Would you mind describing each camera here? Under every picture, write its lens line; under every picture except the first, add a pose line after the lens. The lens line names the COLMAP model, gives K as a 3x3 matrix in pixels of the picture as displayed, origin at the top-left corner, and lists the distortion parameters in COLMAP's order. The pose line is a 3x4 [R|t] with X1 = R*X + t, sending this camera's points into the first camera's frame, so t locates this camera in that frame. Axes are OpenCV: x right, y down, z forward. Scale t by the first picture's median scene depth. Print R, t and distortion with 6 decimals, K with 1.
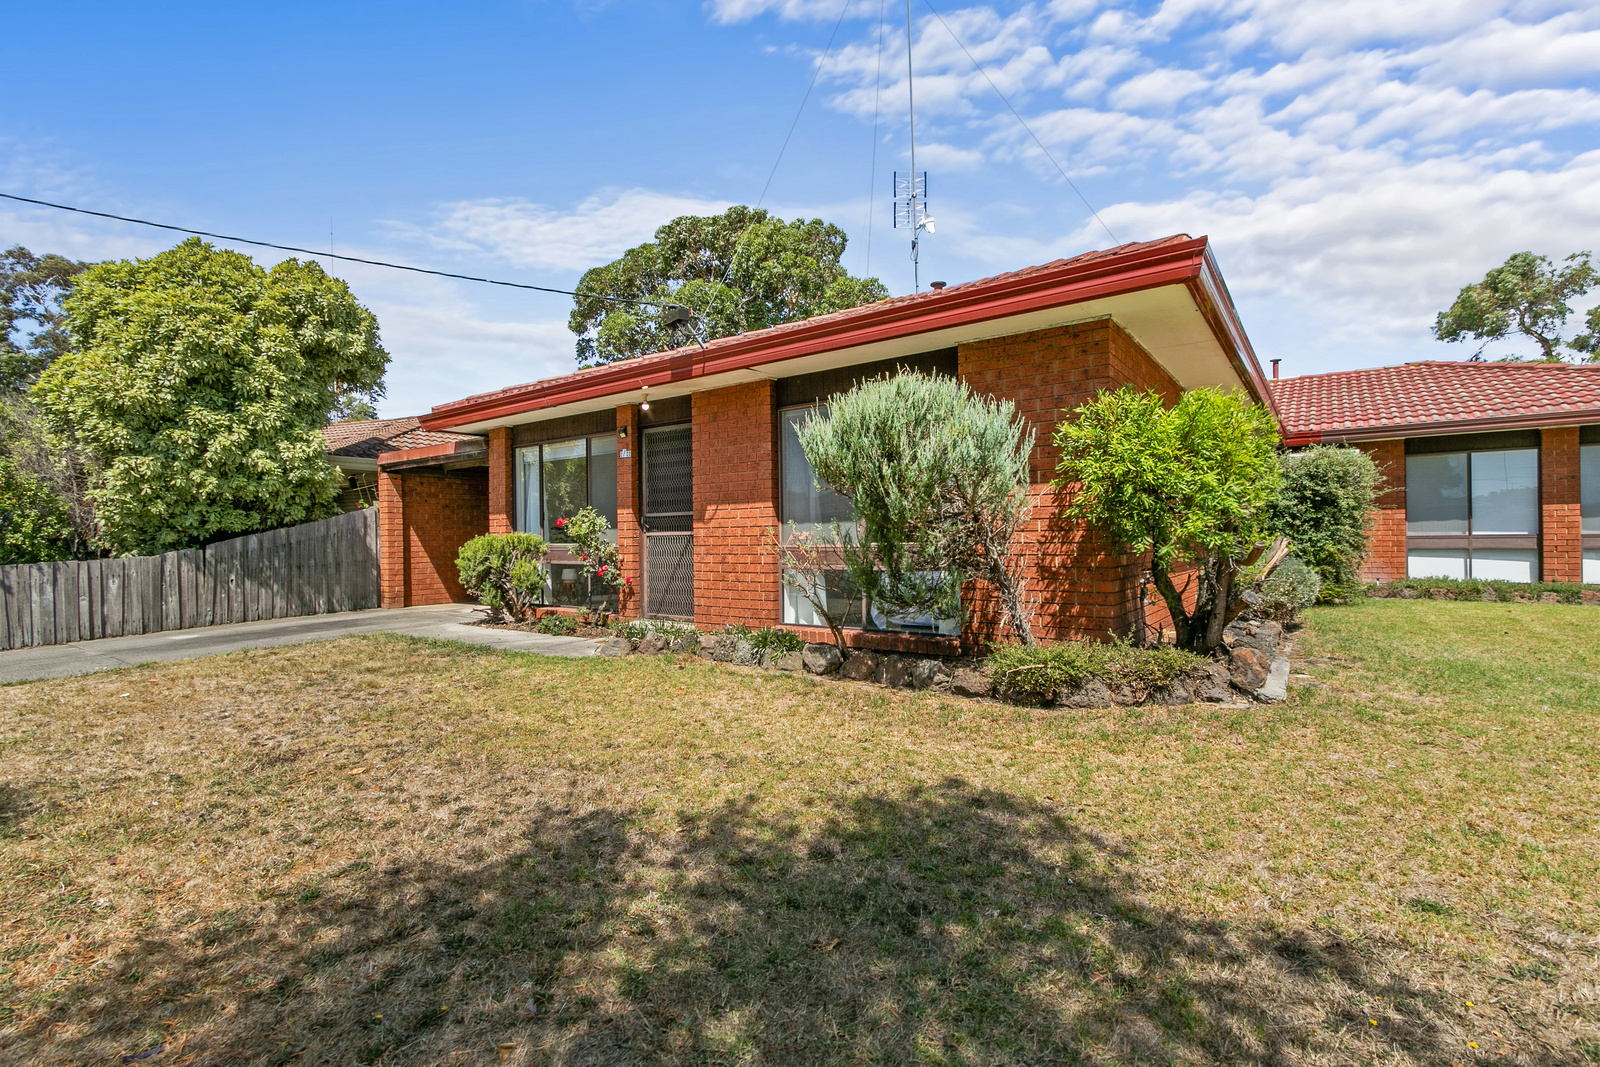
lens RADIAL K [[721.2, 0, 782.4], [0, 721.2, 542.4], [0, 0, 1]] dist [0.003312, -0.000769]
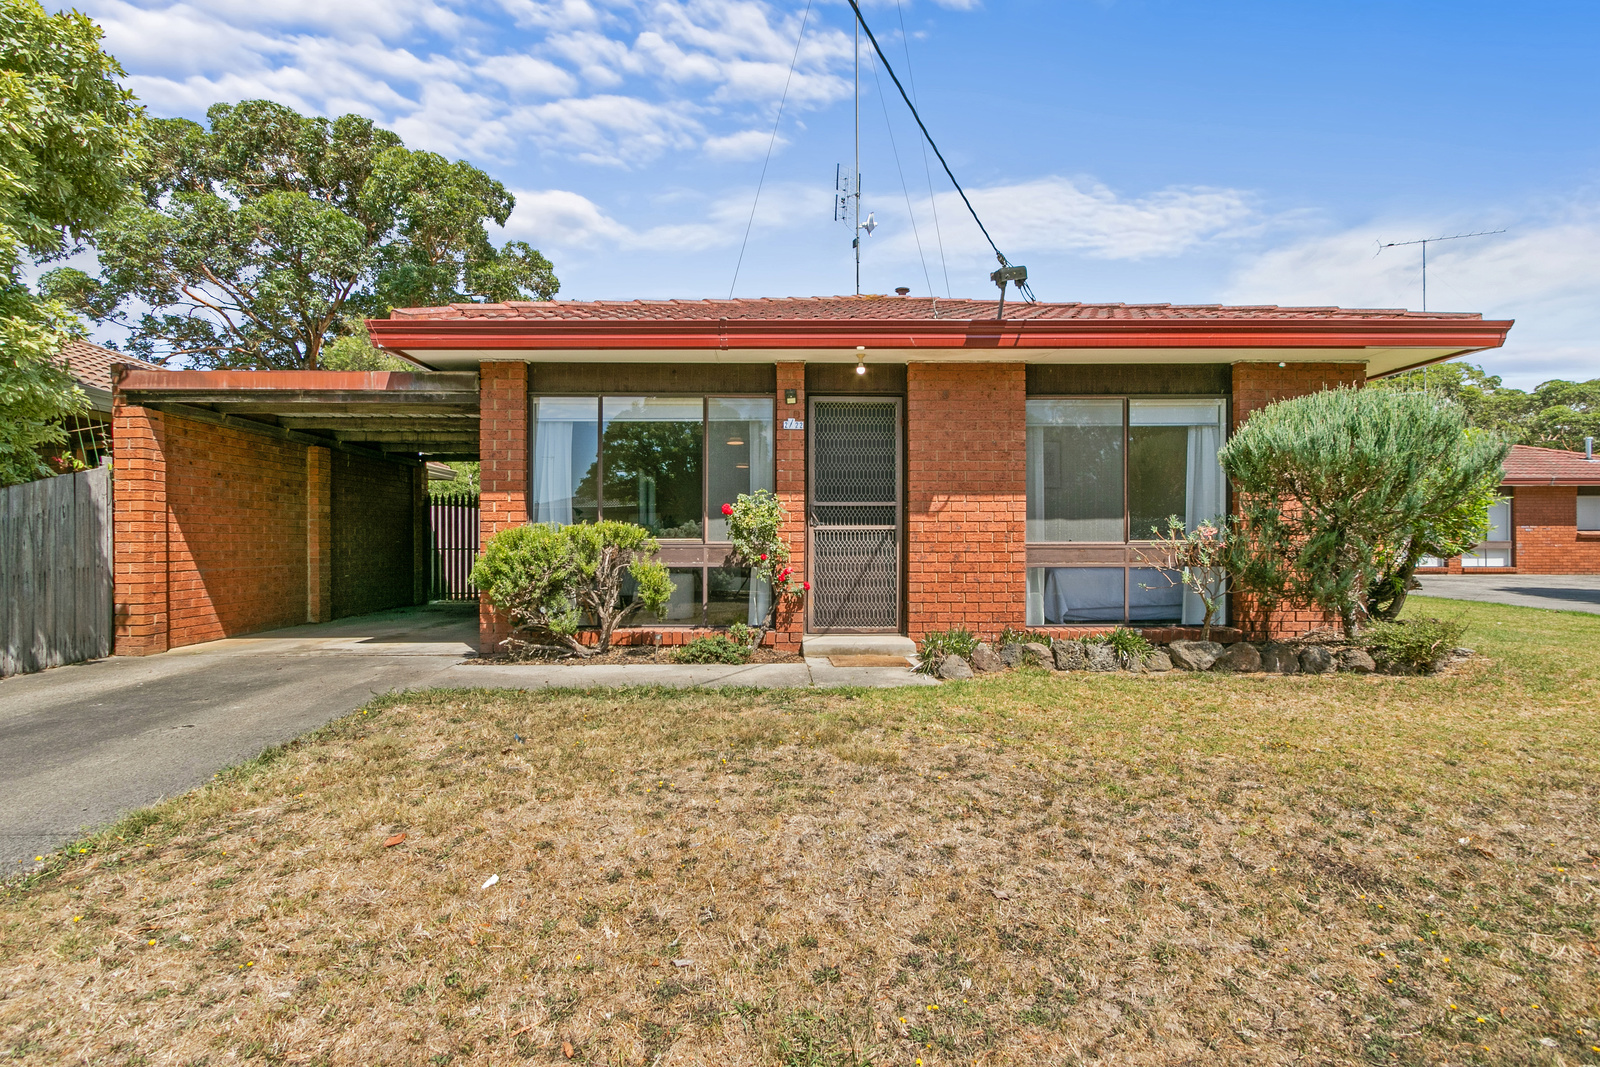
lens RADIAL K [[721.2, 0, 782.4], [0, 721.2, 542.4], [0, 0, 1]] dist [0.003312, -0.000769]
pose [[0.793226, 0.009030, 0.608861, -0.696508], [-0.005472, 0.999955, -0.007702, 0.011074], [-0.608903, 0.002777, 0.793240, 0.383967]]
